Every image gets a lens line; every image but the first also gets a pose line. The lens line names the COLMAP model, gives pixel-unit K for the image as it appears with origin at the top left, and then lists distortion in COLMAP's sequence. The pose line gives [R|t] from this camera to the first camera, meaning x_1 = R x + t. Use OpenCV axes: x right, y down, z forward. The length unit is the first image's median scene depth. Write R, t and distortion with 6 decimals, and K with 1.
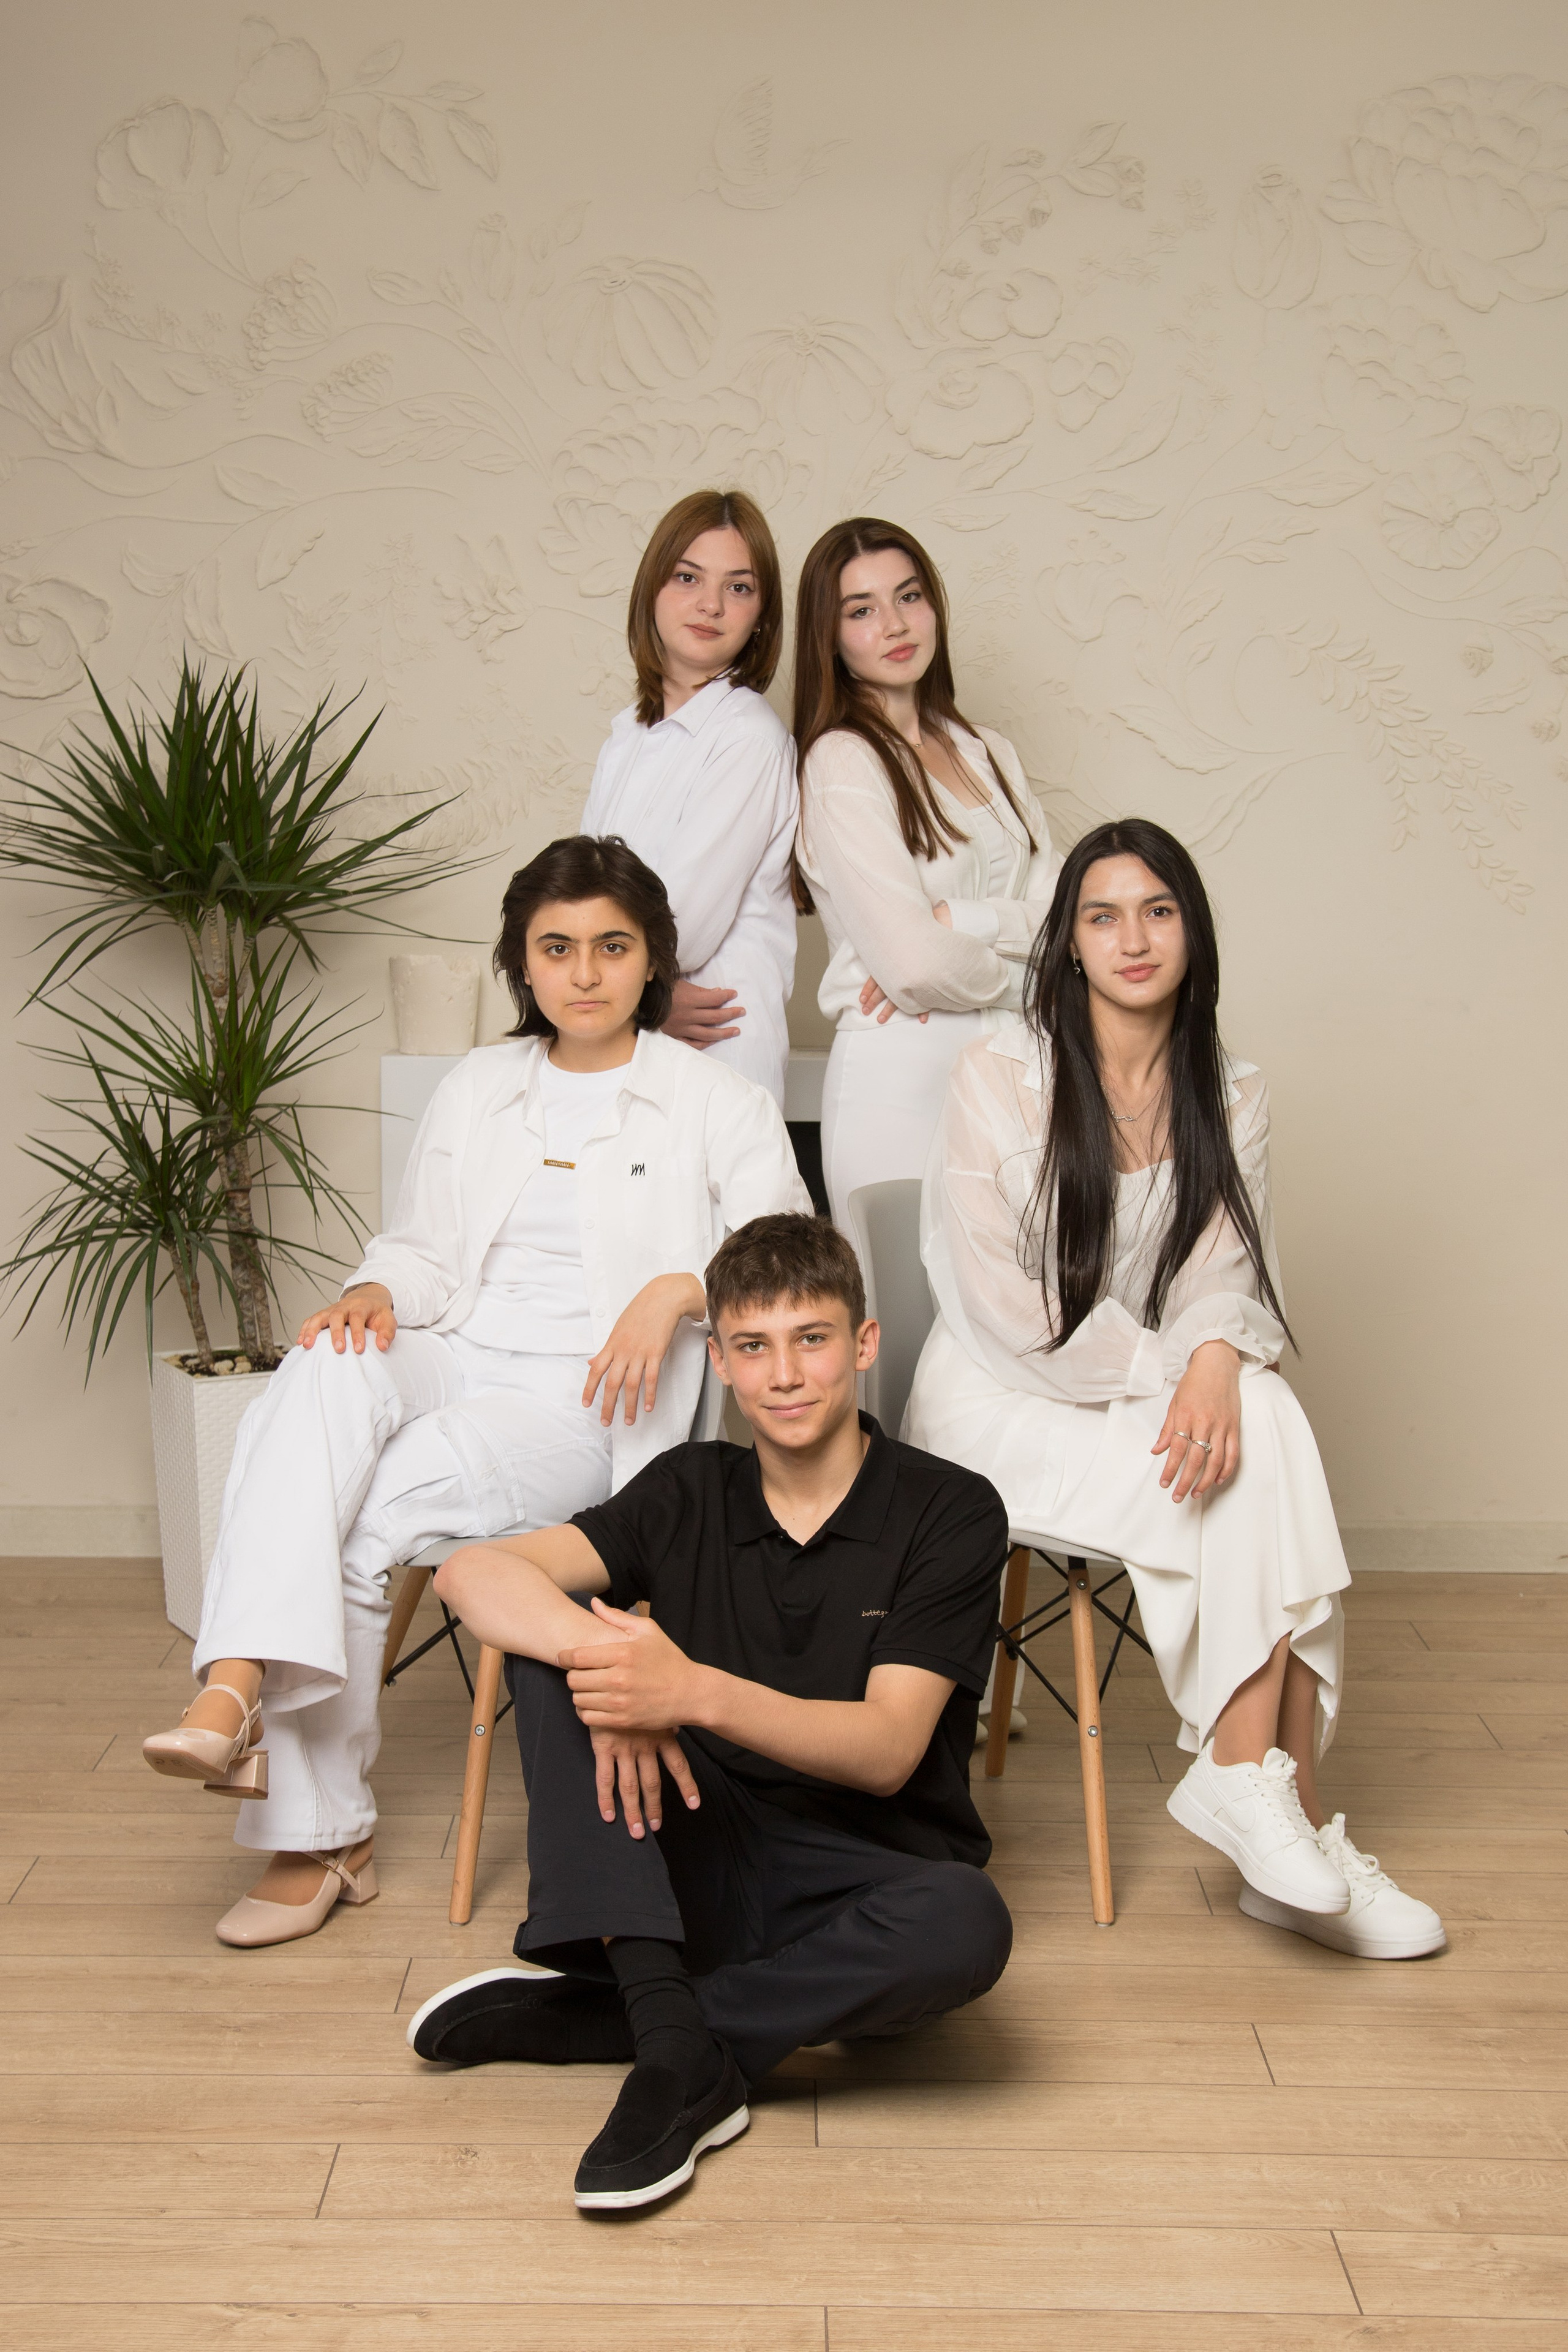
lens RADIAL K [[3245.2, 0, 763.2], [0, 3245.2, 1203.4], [0, 0, 1]] dist [0.059827, 0.000000]
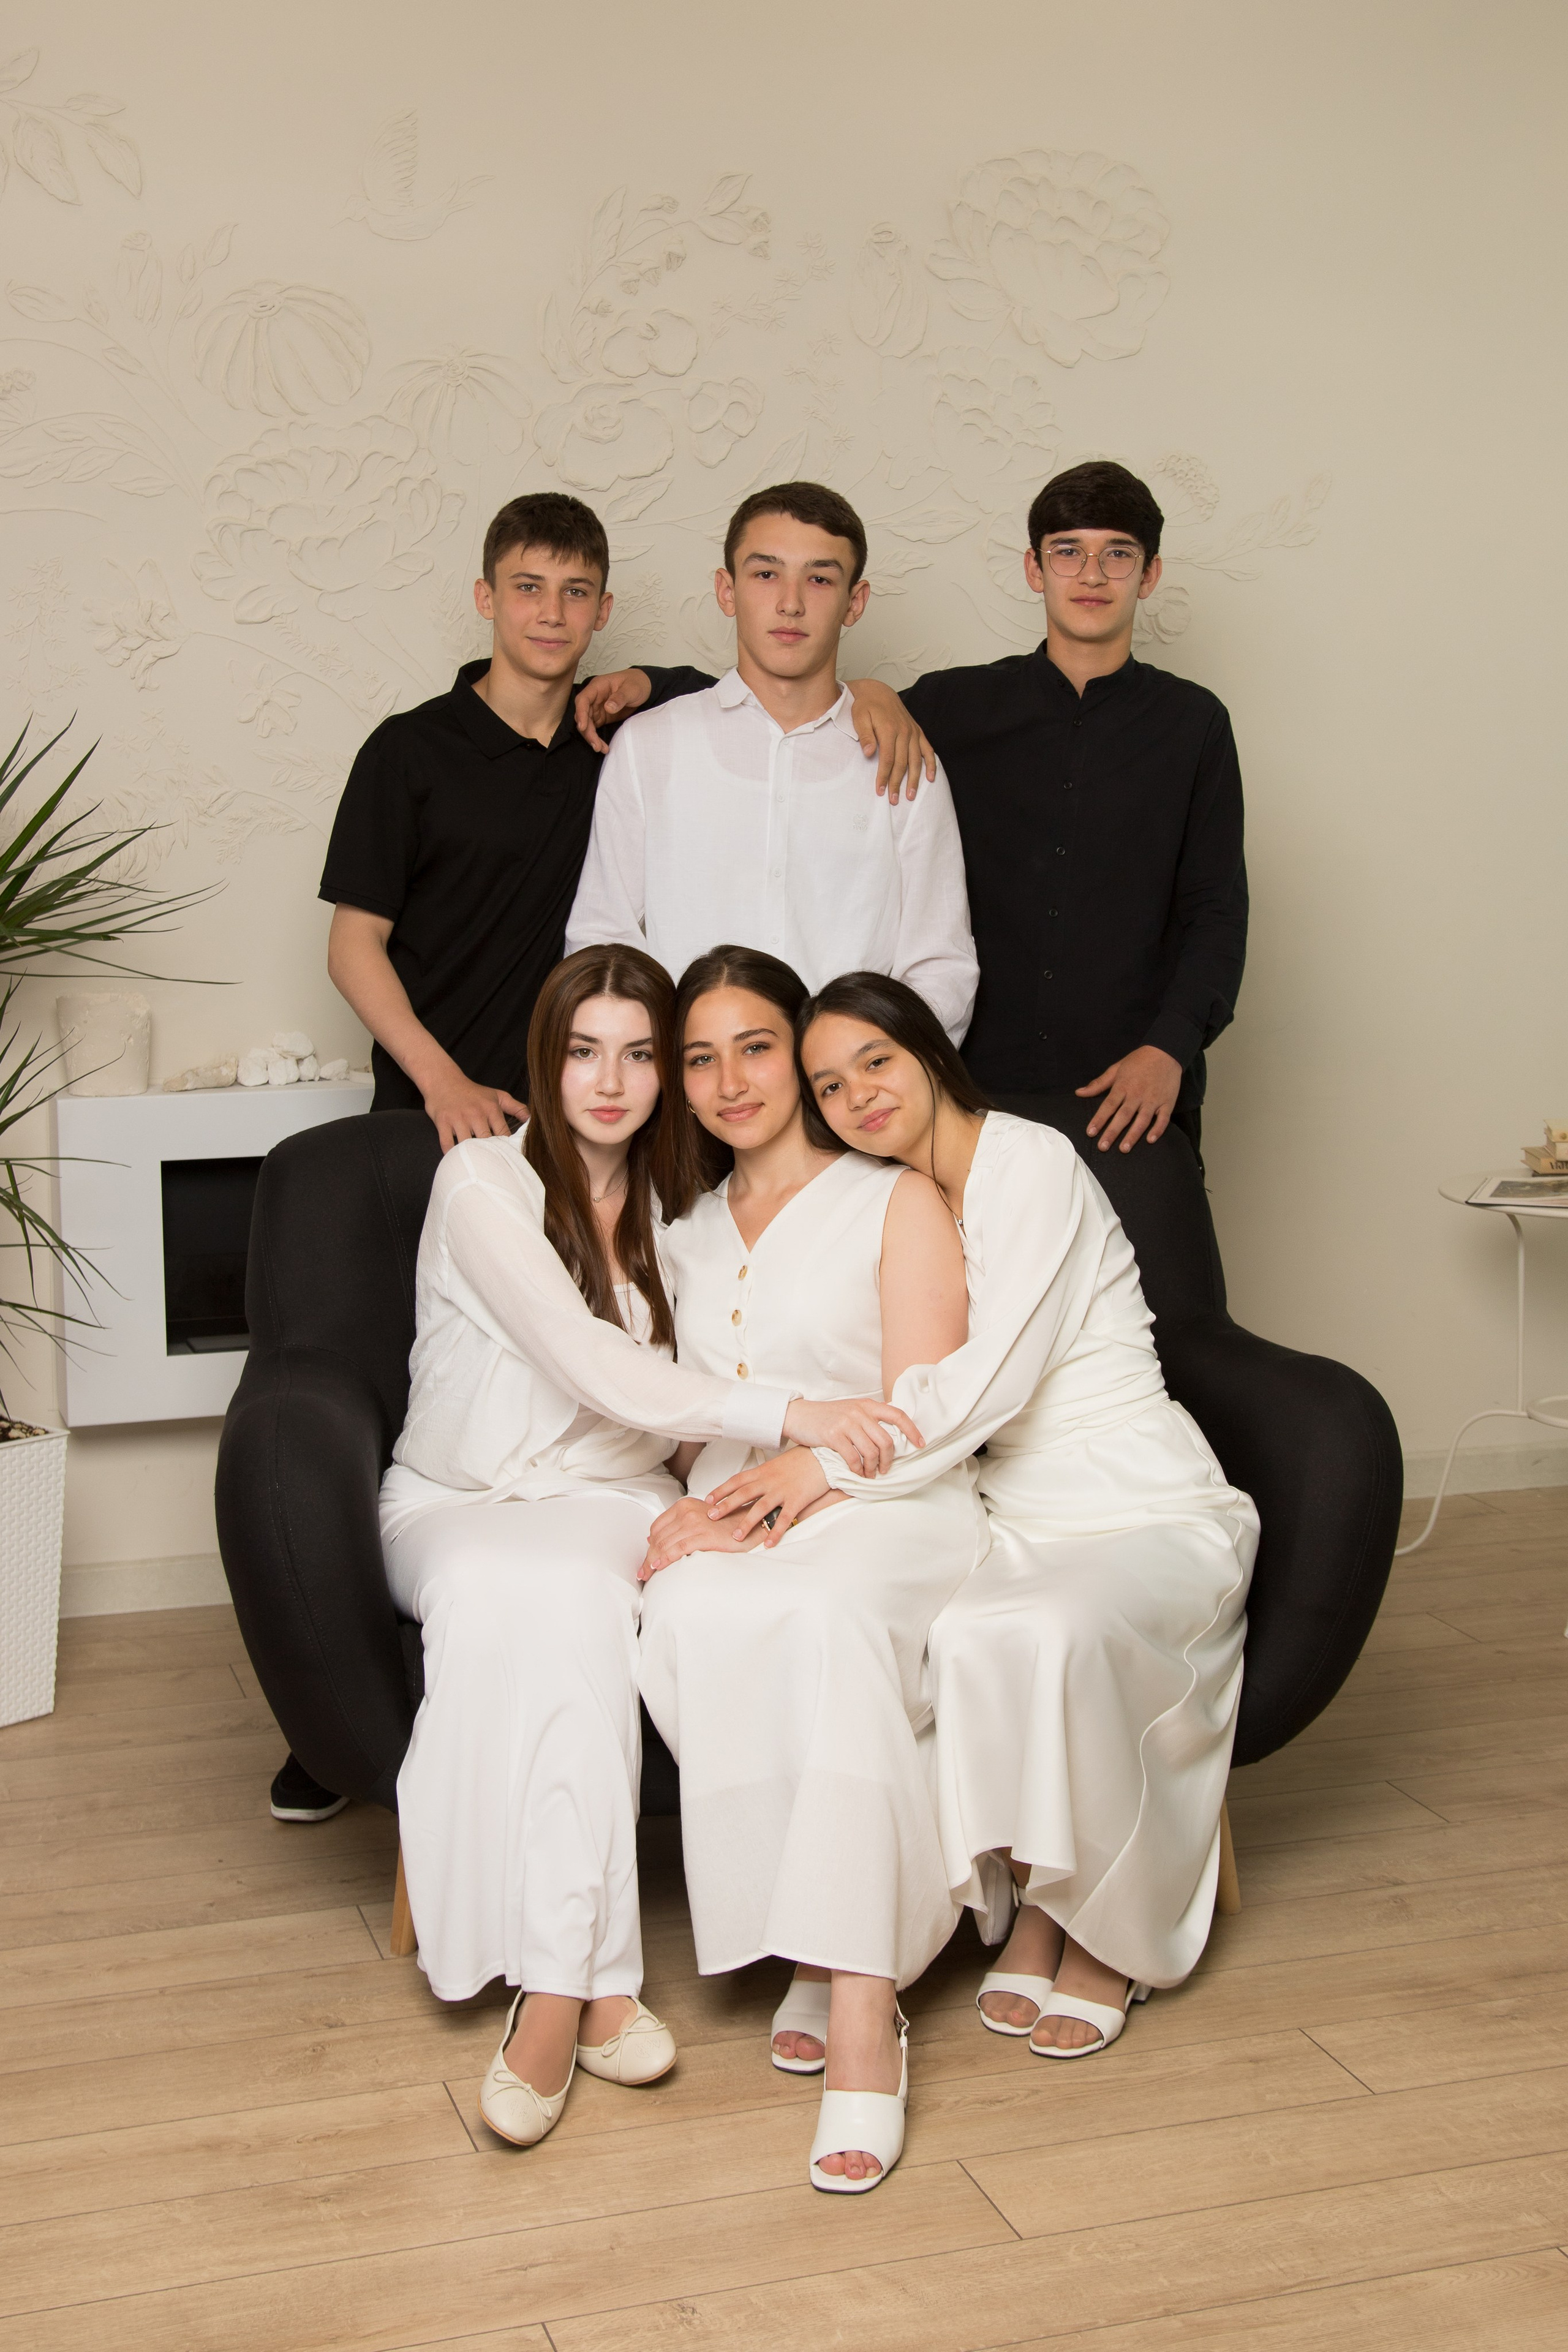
lens RADIAL K [[2894.5, 0, 763.2], [0, 2894.5, 1133.0], [0, 0, 1]] dist [0.024124, 0.000000]
pose [[0.949063, -0.049701, 0.311142, -0.199256], [0.050997, 0.998691, 0.003973, -0.030097], [-0.310933, 0.012096, 0.950355, 0.128277]]
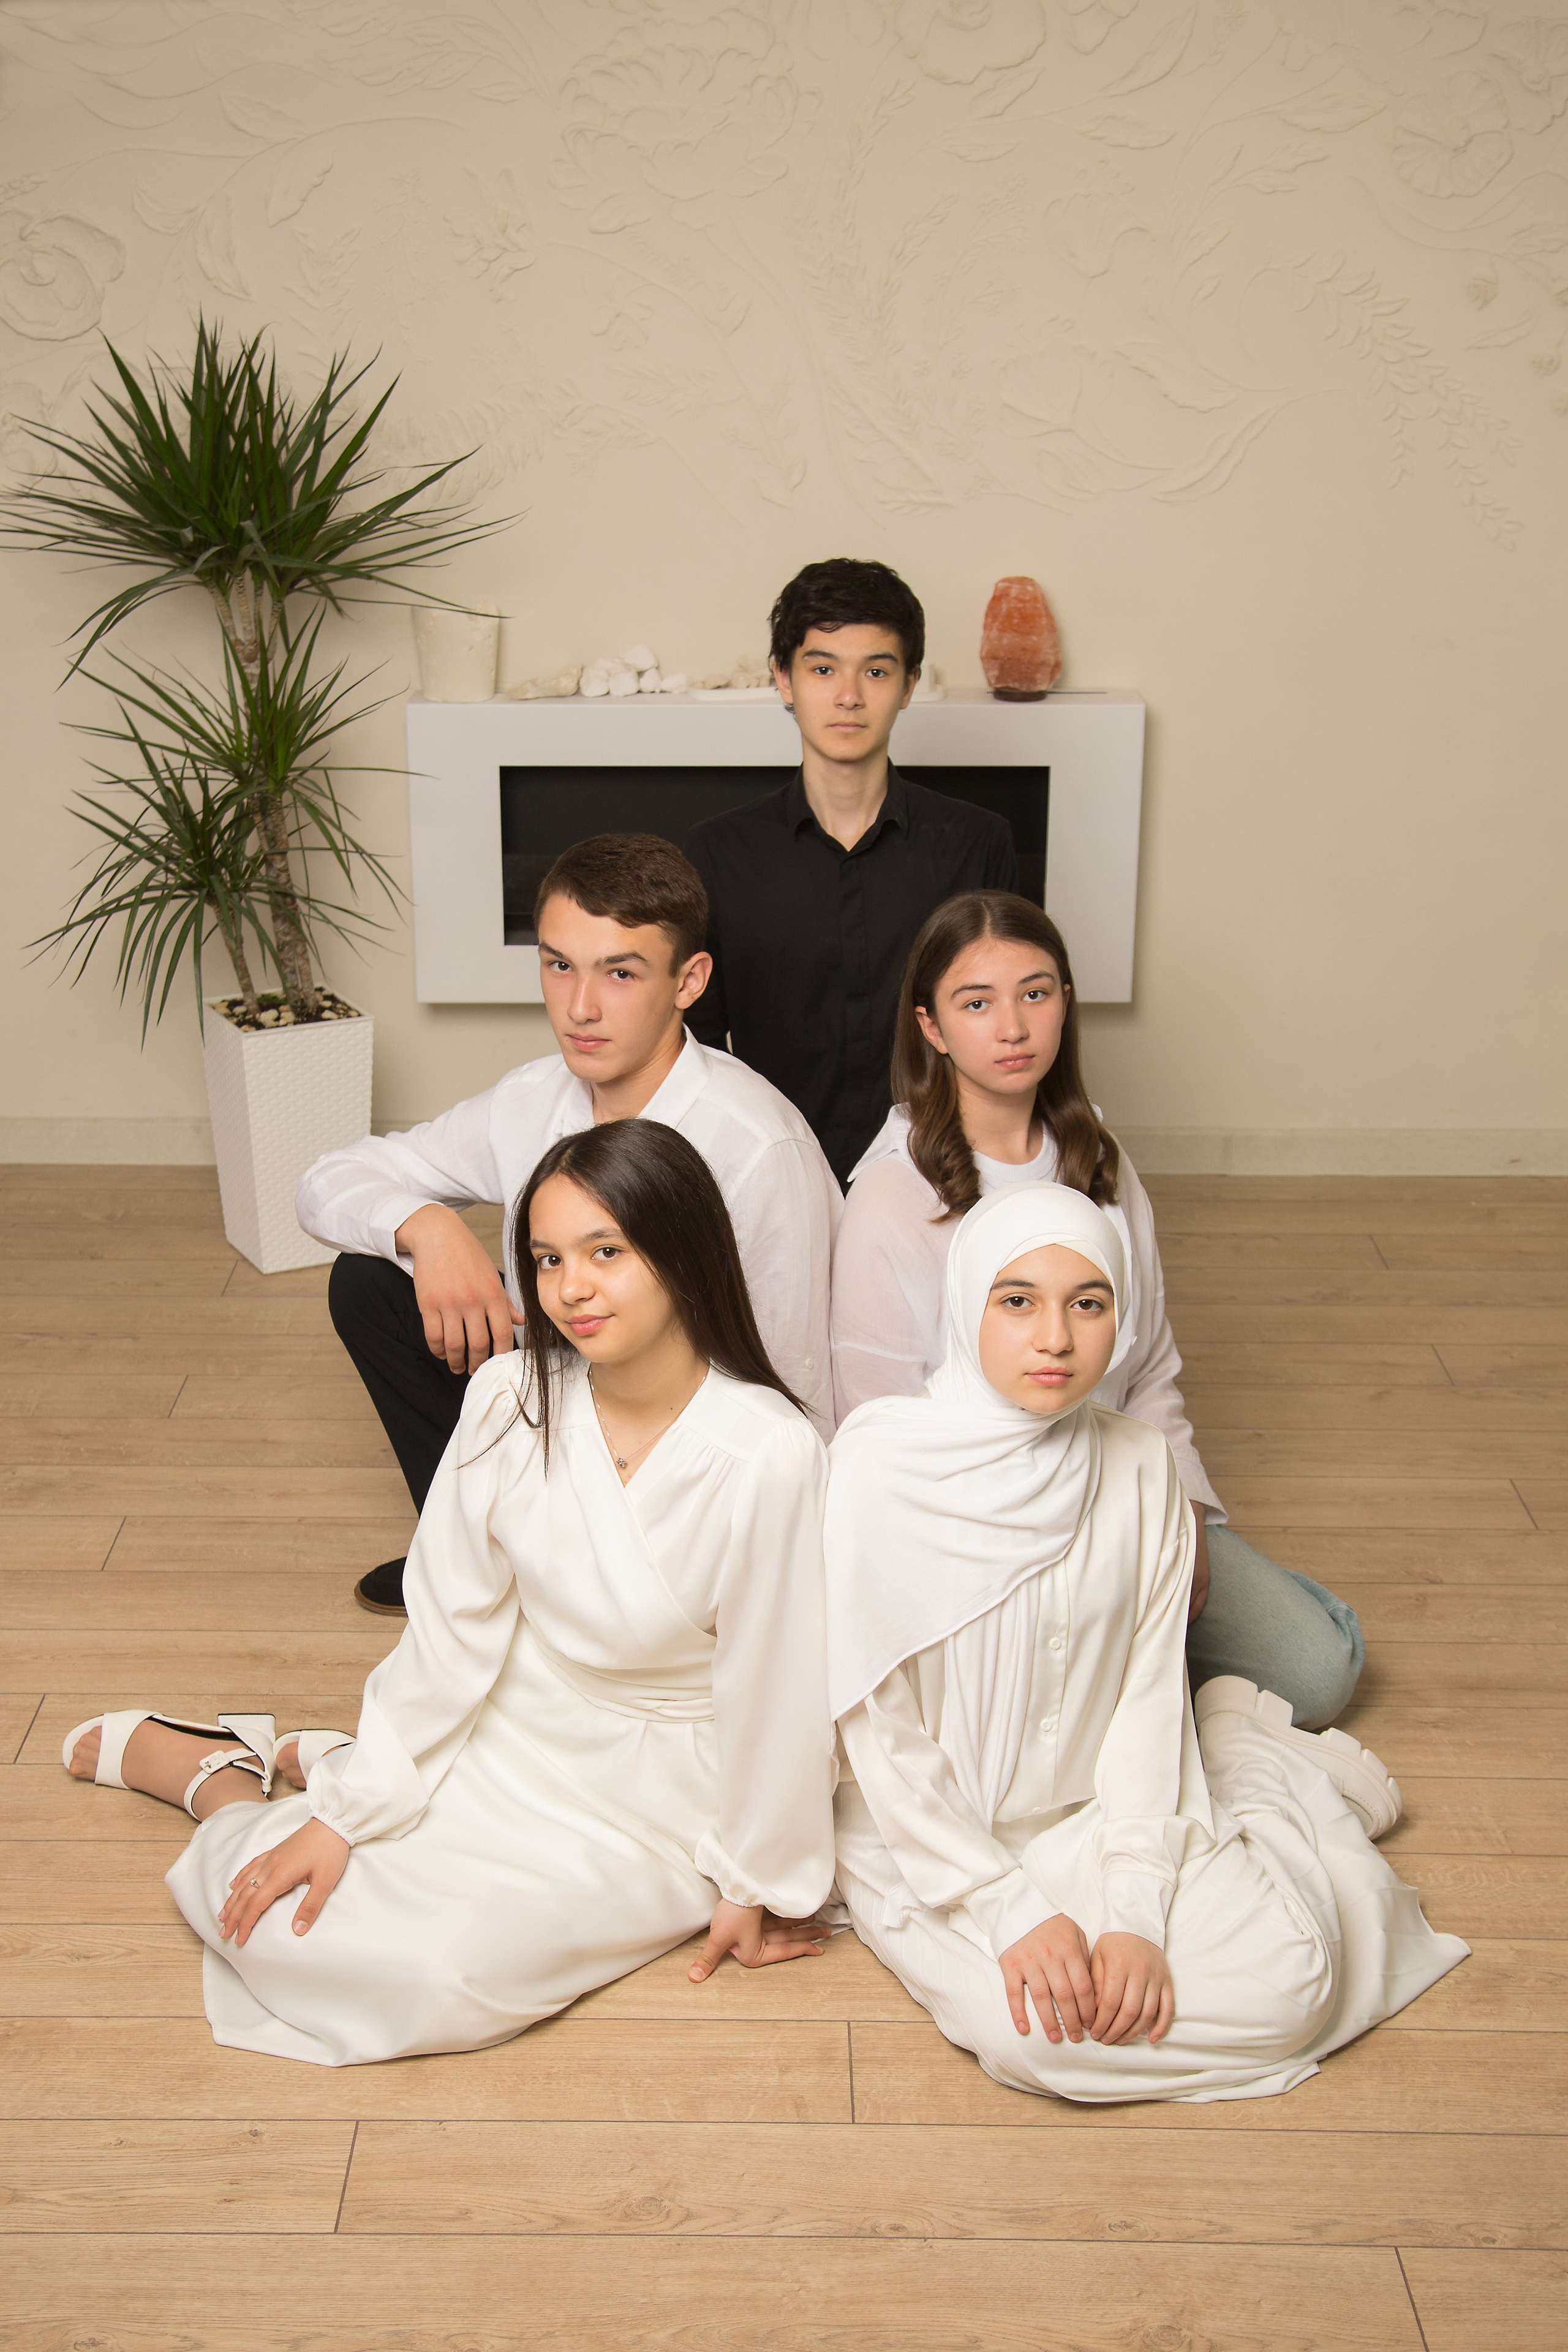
lens RADIAL K [[2984.6, 0, 723.1], [0, 2984.6, 1274.4], [0, 0, 1]] dist [0.068729, 0.000000]
pose [[0.999958, -0.002785, -0.008715, -0.008487], [0.004645, 0.975193, 0.221307, -0.084247], [0.007882, -0.221338, 0.975165, 0.024262]]
